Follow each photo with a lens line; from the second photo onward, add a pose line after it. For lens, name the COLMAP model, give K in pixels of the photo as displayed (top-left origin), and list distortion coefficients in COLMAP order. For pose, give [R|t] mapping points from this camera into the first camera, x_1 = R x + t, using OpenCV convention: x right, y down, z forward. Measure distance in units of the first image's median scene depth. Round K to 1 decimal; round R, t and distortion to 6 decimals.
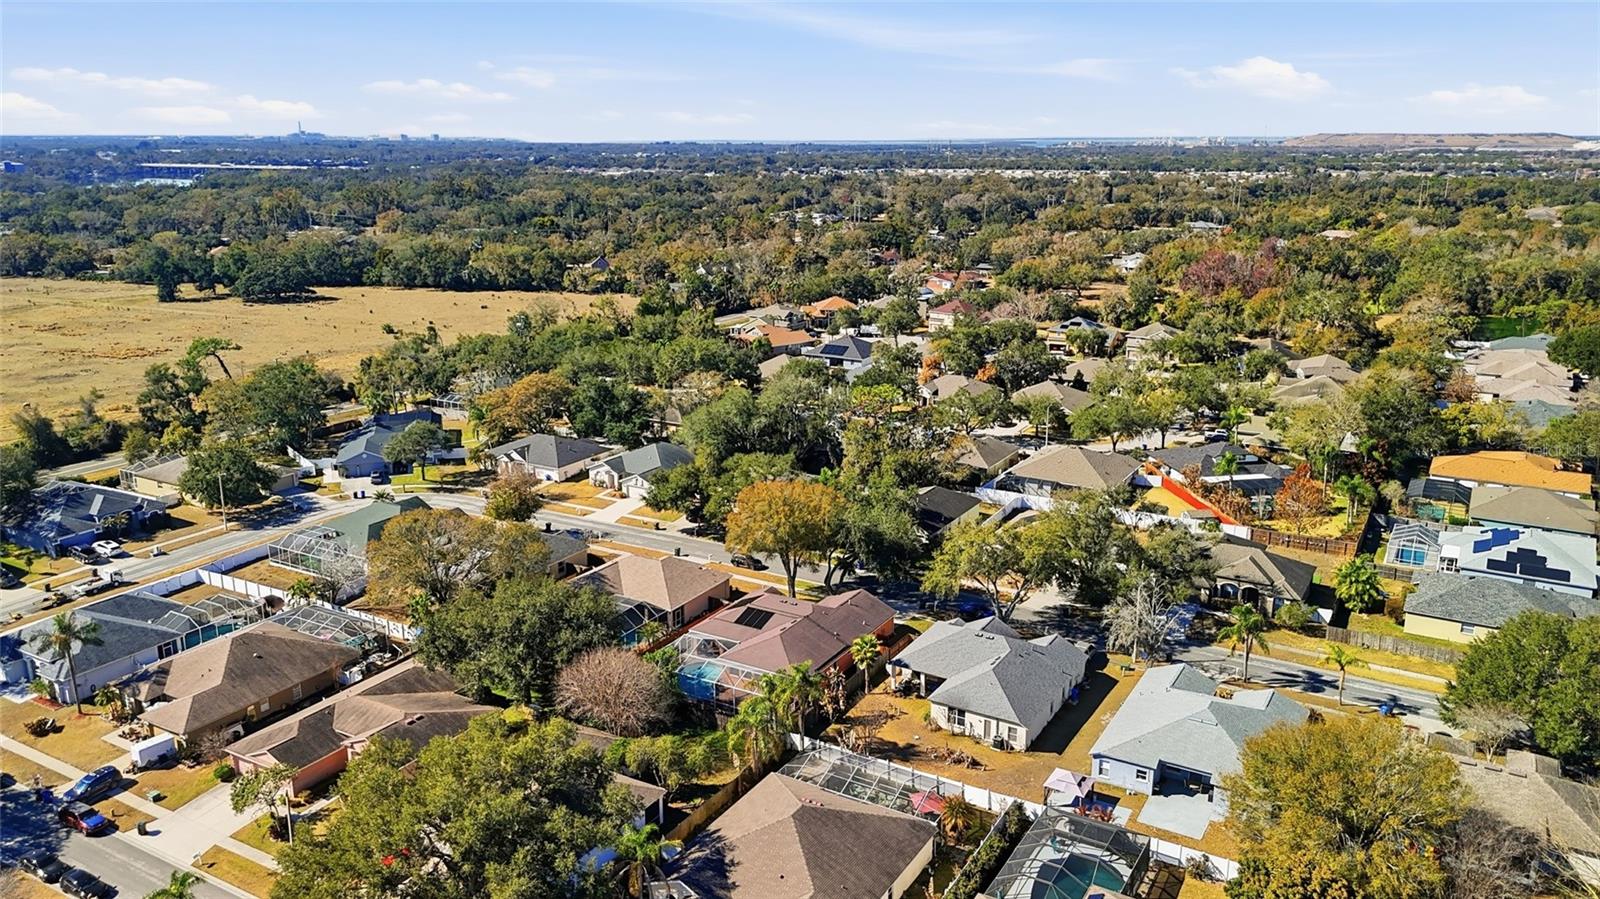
lens RADIAL K [[1142.5, 0, 800.0], [0, 1142.5, 449.5], [0, 0, 1]] dist [0.136190, -0.214945]
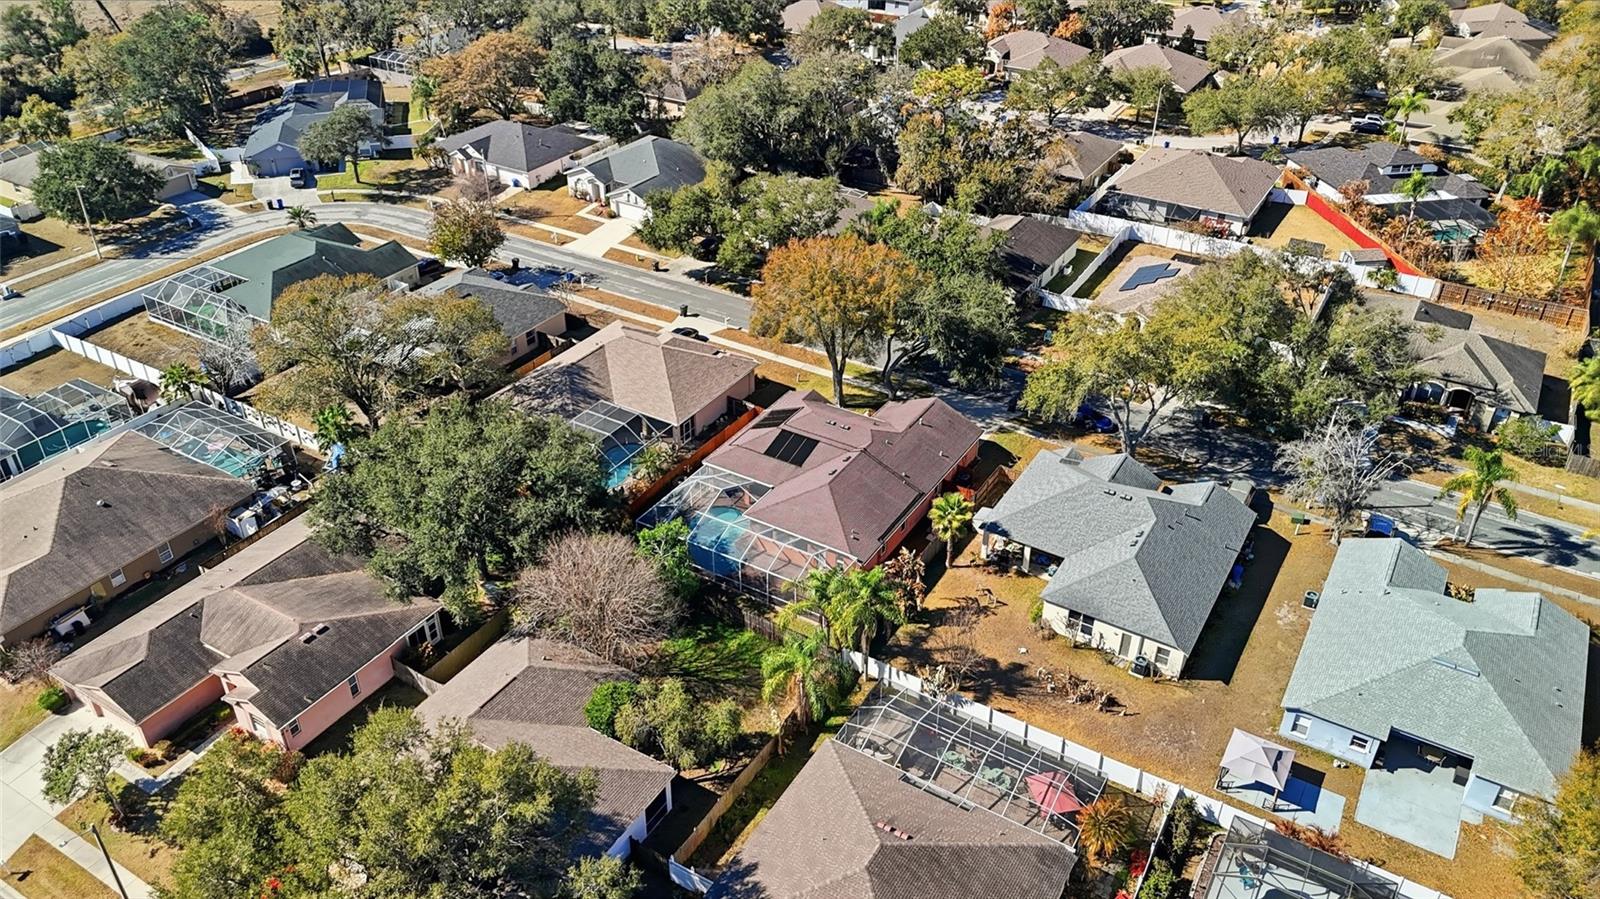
lens RADIAL K [[1180.5, 0, 800.0], [0, 1180.5, 449.5], [0, 0, 1]] dist [0.078715, -0.073518]
pose [[0.999868, 0.014761, -0.006727, -0.020376], [-0.012059, 0.953745, 0.300376, -0.052827], [0.010850, -0.300255, 0.953797, 0.197632]]
